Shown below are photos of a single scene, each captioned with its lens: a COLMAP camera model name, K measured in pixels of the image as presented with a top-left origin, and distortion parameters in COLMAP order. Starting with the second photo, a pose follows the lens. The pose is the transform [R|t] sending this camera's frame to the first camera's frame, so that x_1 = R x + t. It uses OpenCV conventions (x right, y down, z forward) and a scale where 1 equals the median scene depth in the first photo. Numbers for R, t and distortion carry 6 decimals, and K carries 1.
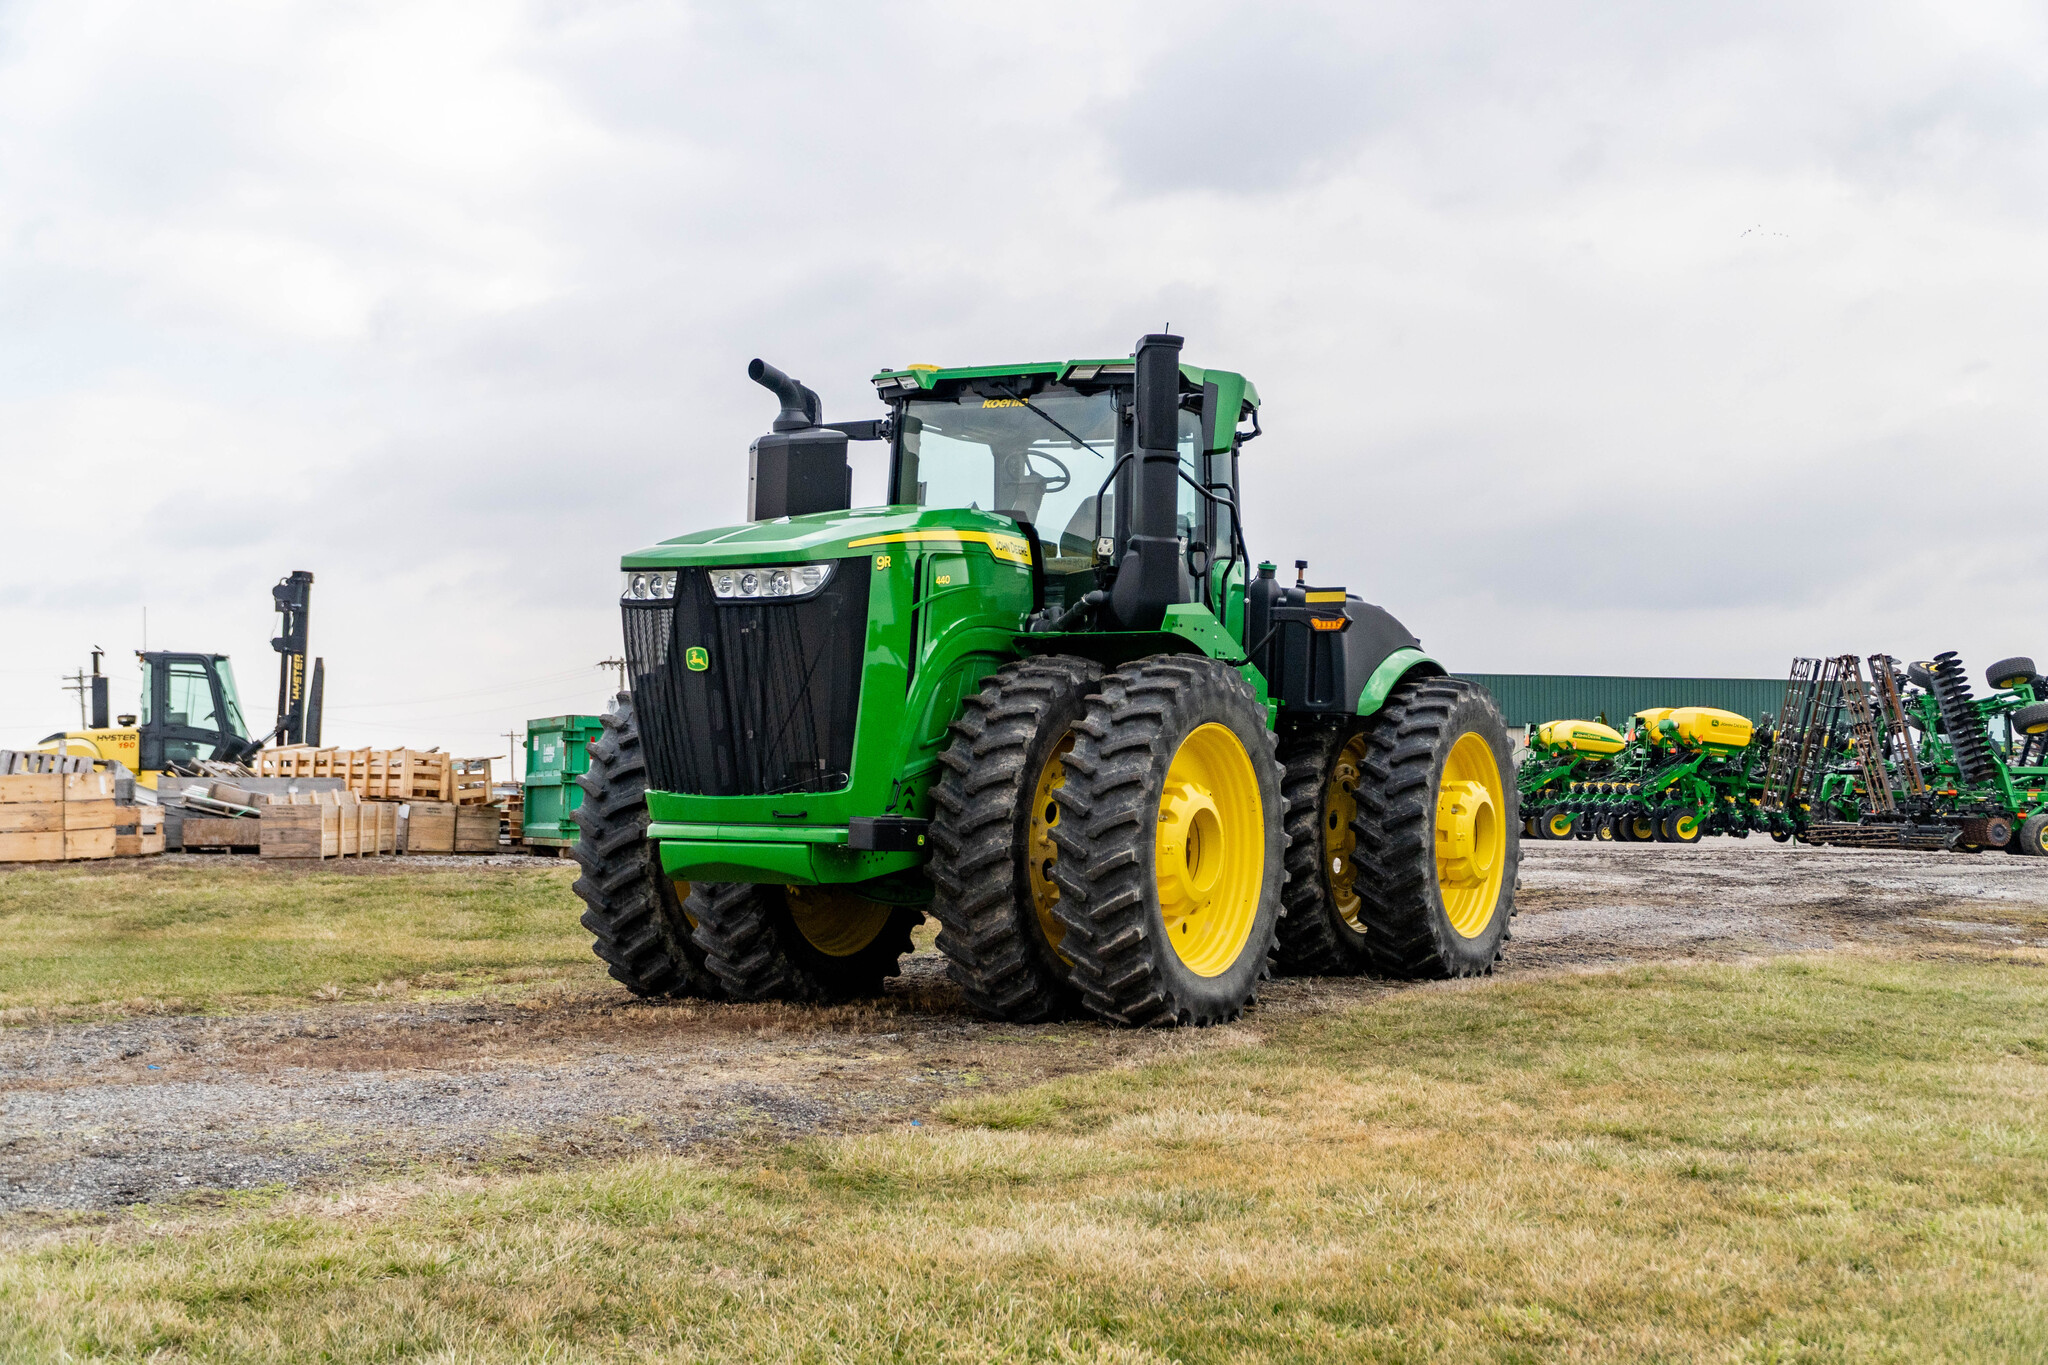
lens RADIAL K [[3053.3, 0, 943.4], [0, 3053.3, 678.4], [0, 0, 1]] dist [0.262431, -0.007375]
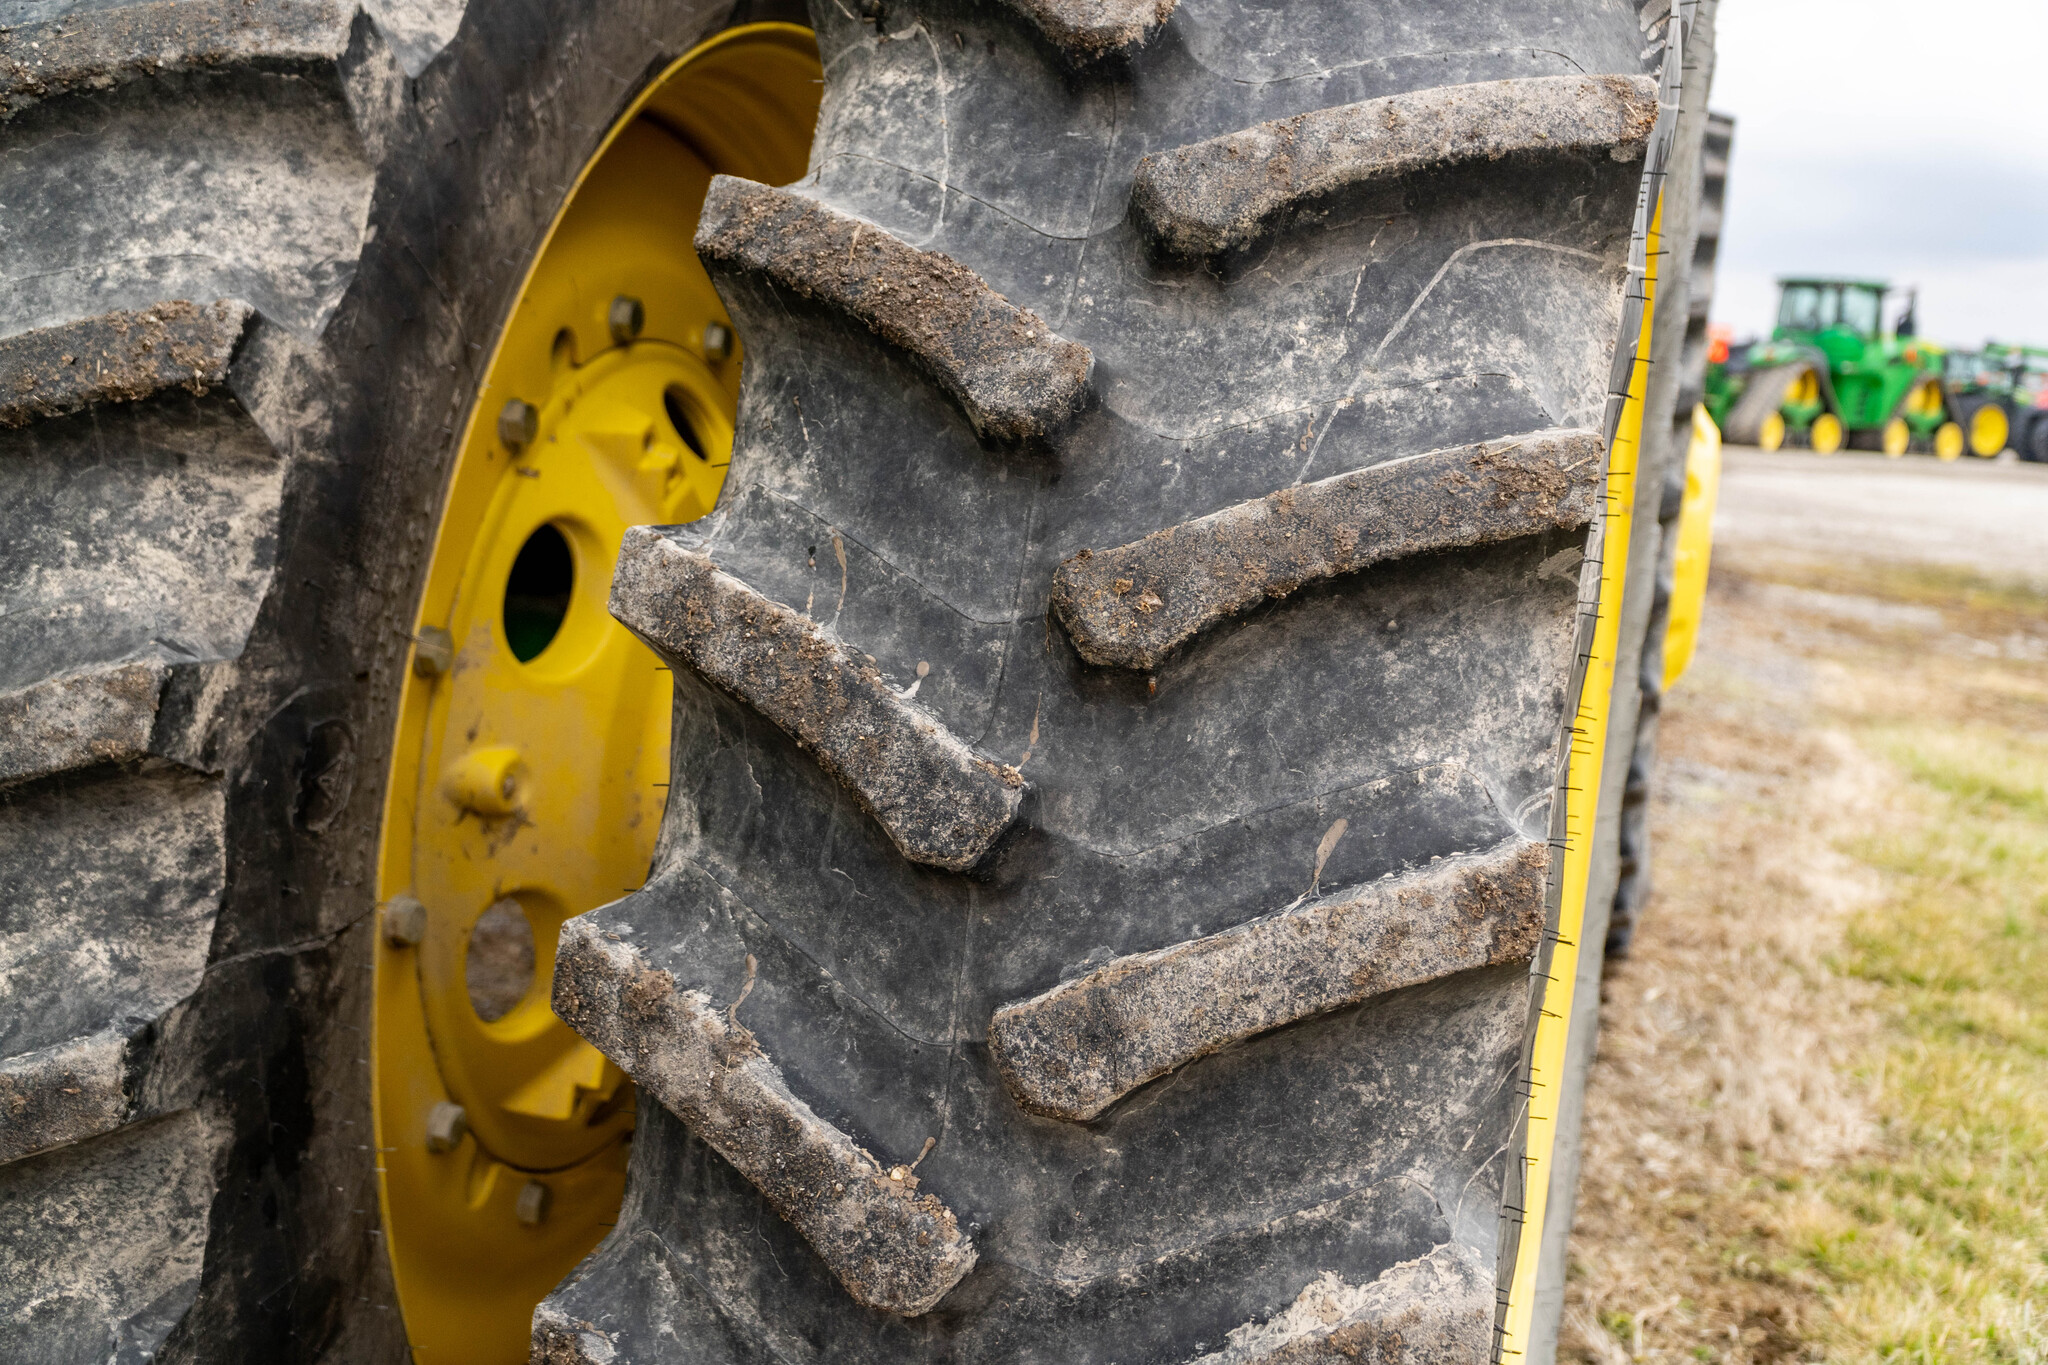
lens RADIAL K [[2460.8, 0, 1024.0], [0, 2460.8, 682.5], [0, 0, 1]] dist [0.093481, -0.183447]
pose [[0.960258, 0.034279, 0.277000, 0.025327], [-0.084767, 0.981371, 0.172412, 0.025306], [-0.265929, -0.189041, 0.945275, 0.899185]]
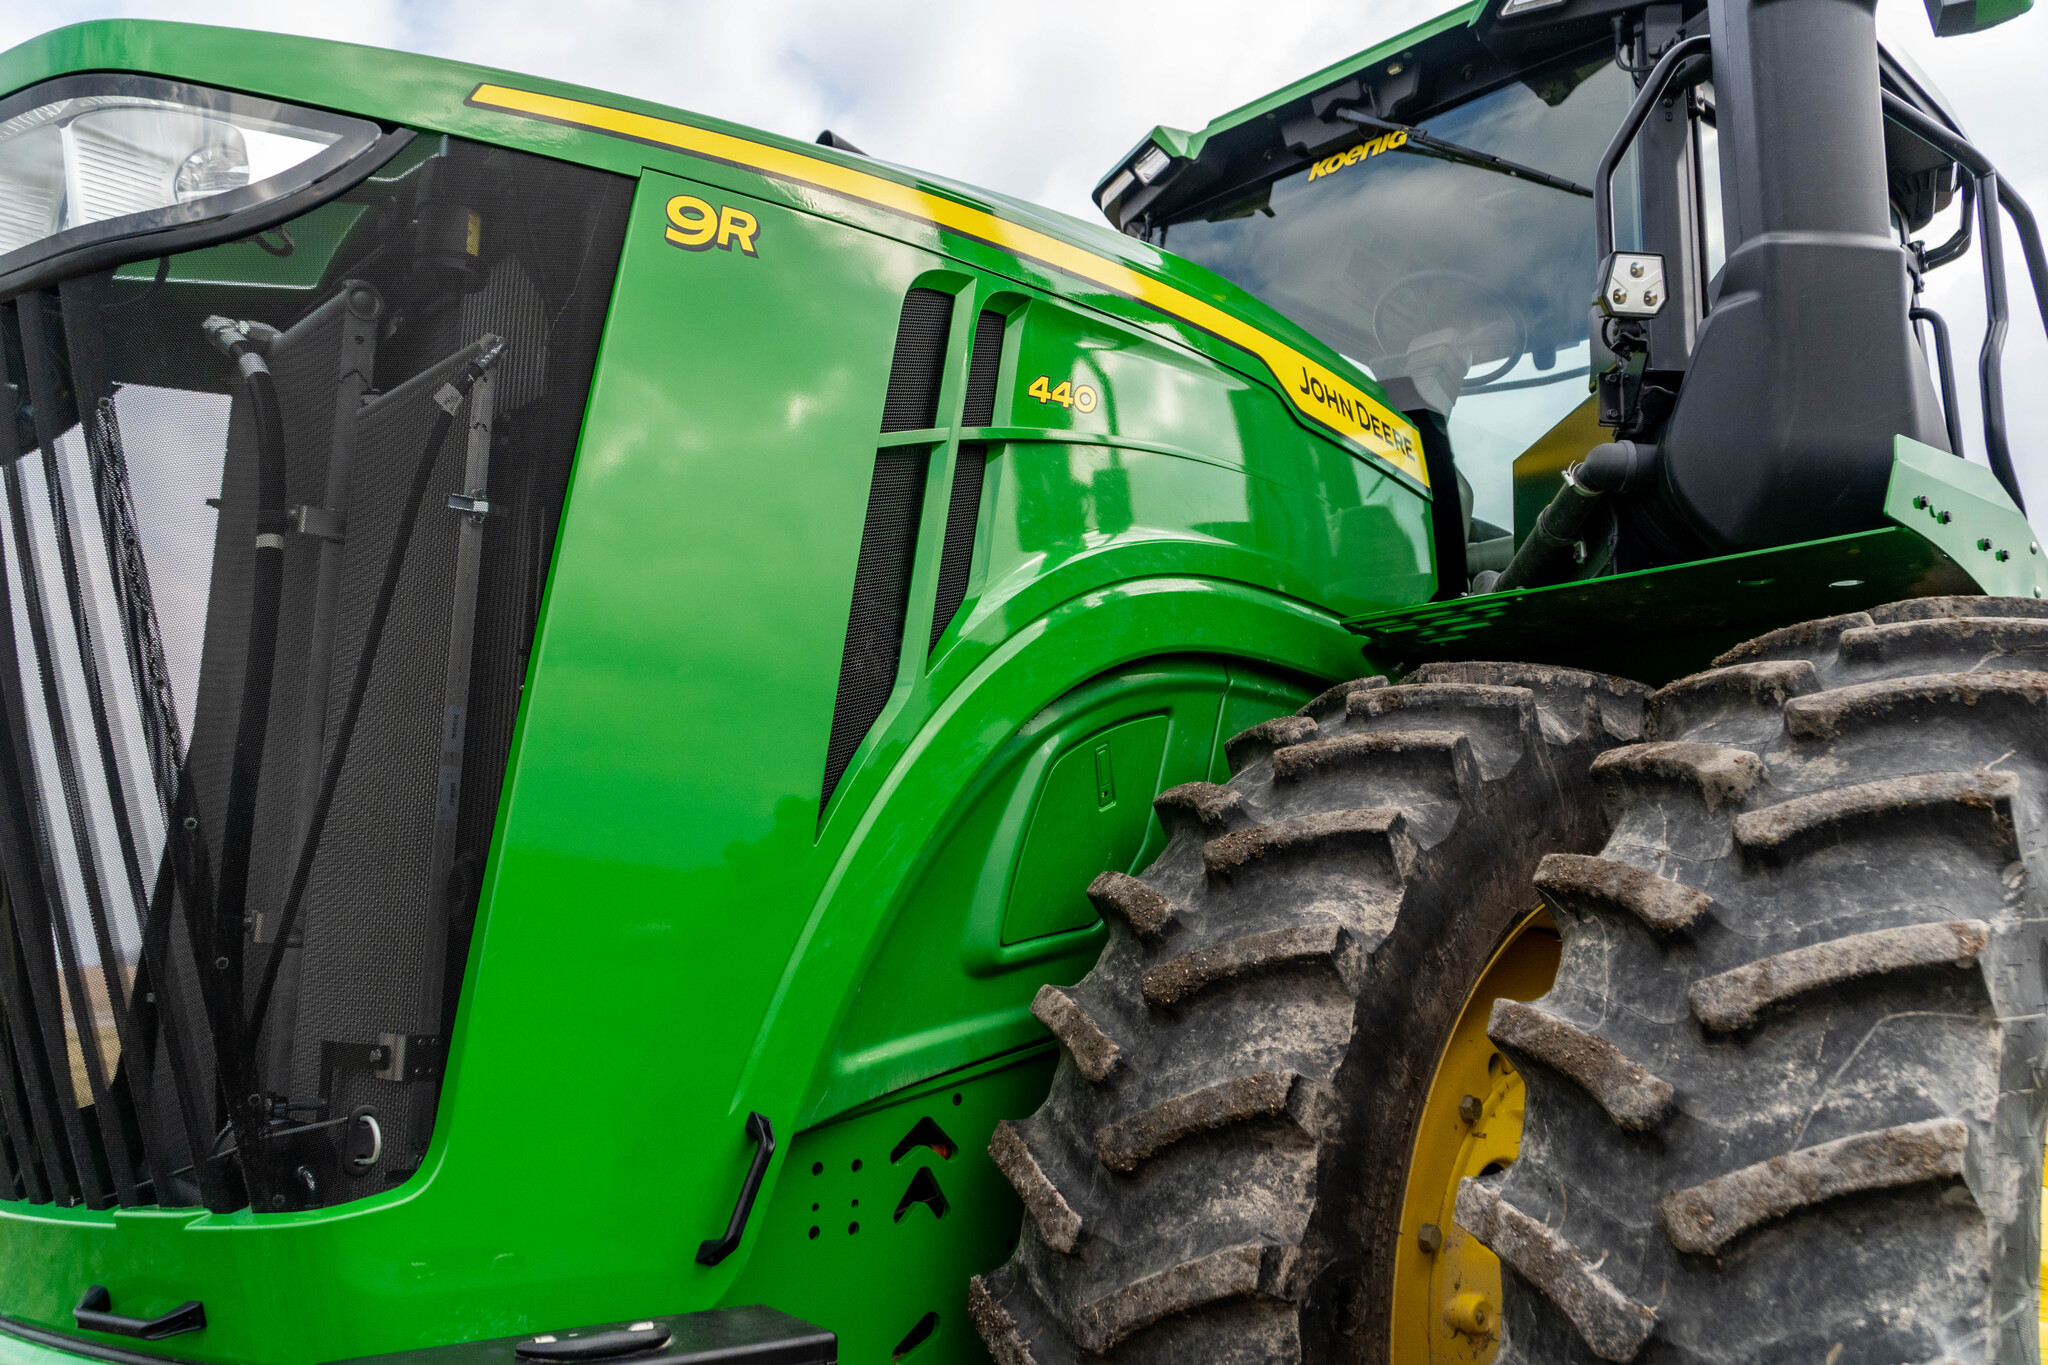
lens RADIAL K [[1649.6, 0, 1024.0], [0, 1649.6, 682.5], [0, 0, 1]] dist [0.018802, -0.029827]
pose [[0.960818, -0.047297, -0.273114, 0.038857], [0.010561, 0.990865, -0.134443, 0.016950], [0.276978, 0.126291, 0.952541, 0.861689]]
